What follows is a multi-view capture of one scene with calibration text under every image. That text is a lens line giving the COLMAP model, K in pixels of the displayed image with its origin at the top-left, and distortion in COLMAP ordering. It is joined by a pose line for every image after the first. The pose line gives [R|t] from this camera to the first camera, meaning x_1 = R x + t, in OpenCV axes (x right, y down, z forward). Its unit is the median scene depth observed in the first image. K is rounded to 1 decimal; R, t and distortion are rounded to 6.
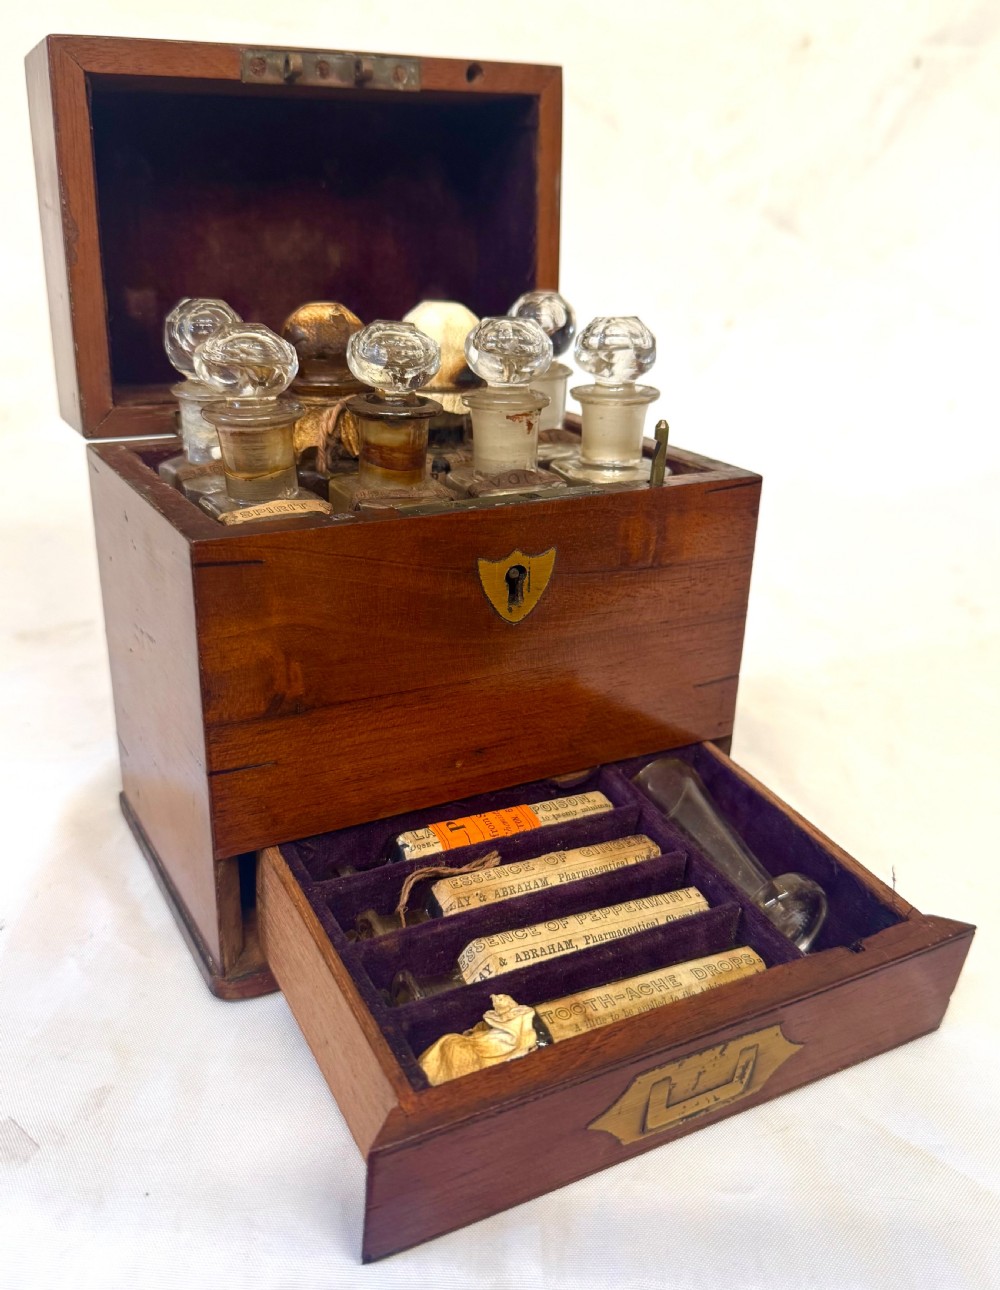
lens RADIAL K [[1160.1, 0, 466.9], [0, 1160.1, 626.4], [0, 0, 1]] dist [0.118148, -0.311272]
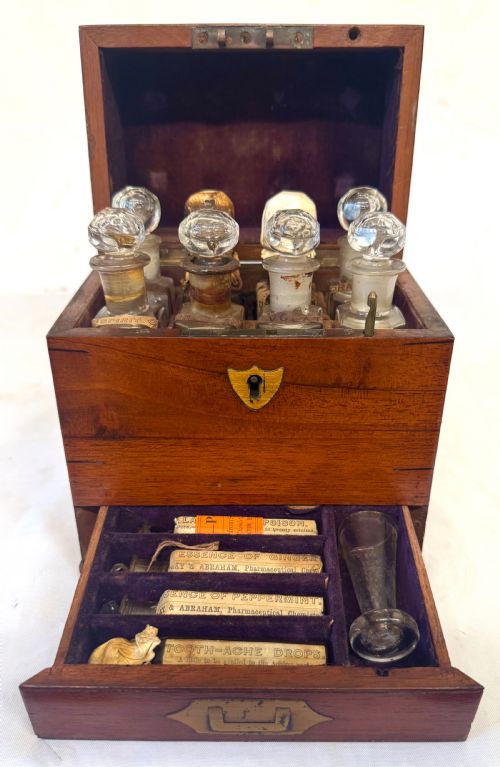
lens RADIAL K [[676.2, 0, 259.1], [0, 676.2, 427.8], [0, 0, 1]] dist [0.084582, -0.175053]
pose [[0.888168, 0.203194, -0.412152, 0.446543], [-0.149111, 0.975829, 0.159763, -0.131403], [0.434653, -0.080440, 0.896999, 0.165657]]
